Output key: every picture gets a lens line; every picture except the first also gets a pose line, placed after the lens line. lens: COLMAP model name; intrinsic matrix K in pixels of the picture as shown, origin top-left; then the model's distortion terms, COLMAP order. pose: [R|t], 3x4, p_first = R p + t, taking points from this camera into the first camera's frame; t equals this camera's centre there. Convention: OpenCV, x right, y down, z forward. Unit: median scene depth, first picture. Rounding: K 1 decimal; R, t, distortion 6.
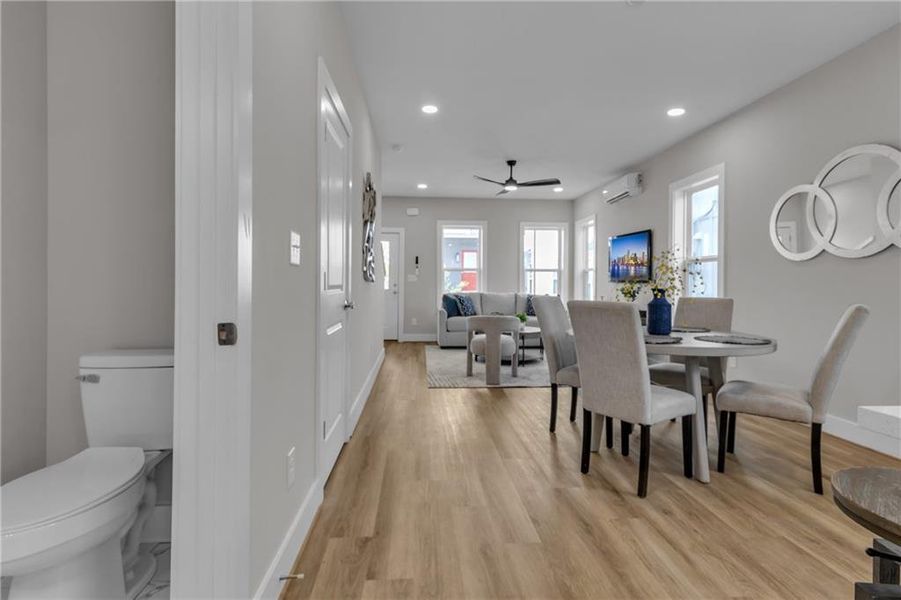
lens RADIAL K [[437.2, 0, 448.9], [0, 437.2, 287.9], [0, 0, 1]] dist [0.000596, 0.000050]
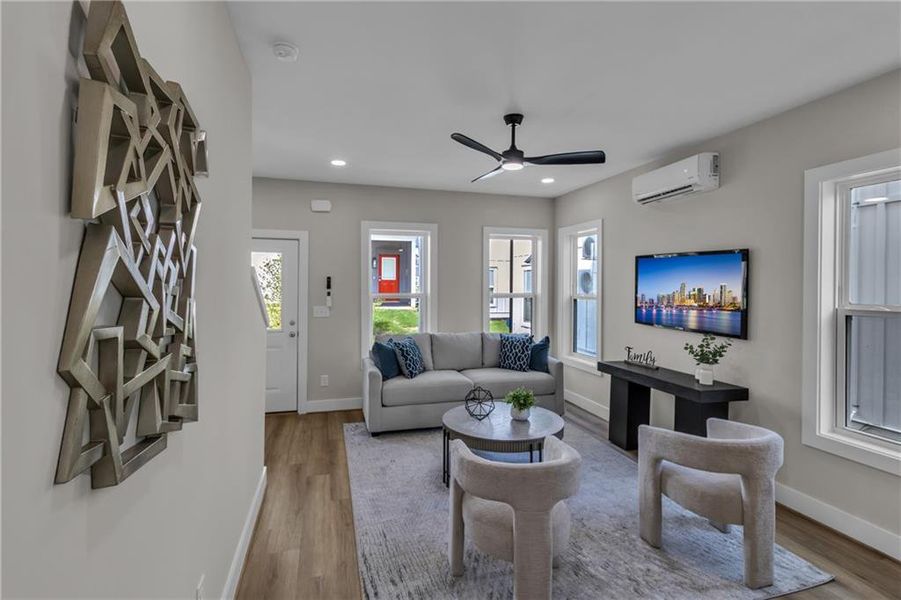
lens RADIAL K [[424.9, 0, 451.8], [0, 424.9, 291.8], [0, 0, 1]] dist [0.000540, 0.000222]
pose [[0.976394, -0.004552, 0.215948, -0.044856], [0.001980, 0.999925, 0.012123, -0.079803], [-0.215987, -0.011409, 0.976330, 0.503535]]
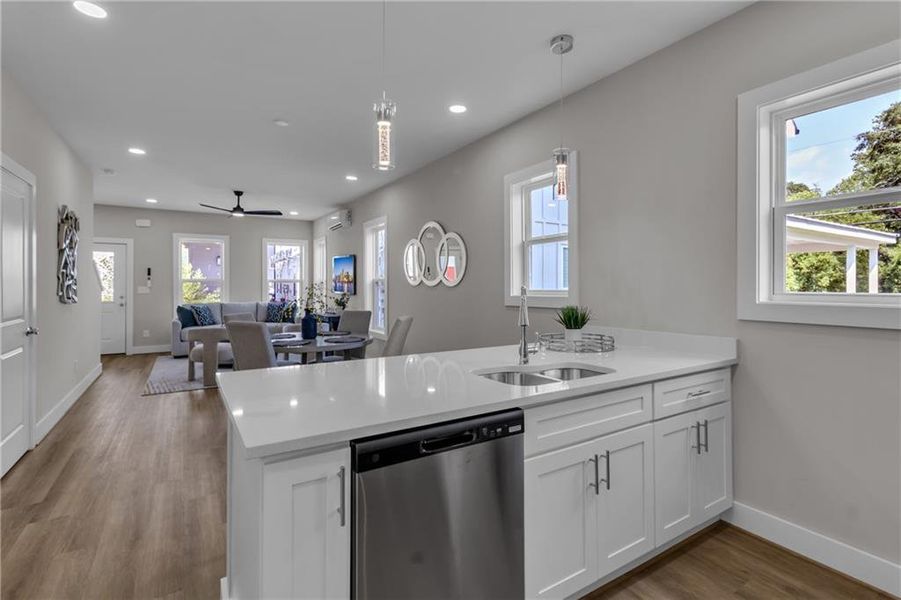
lens RADIAL K [[425.1, 0, 454.3], [0, 425.1, 285.1], [0, 0, 1]] dist [0.003149, 0.000777]
pose [[0.879660, -0.007274, 0.475547, 0.107515], [0.009063, 0.999958, -0.001468, -0.034753], [-0.475517, 0.005601, 0.879689, -0.261618]]
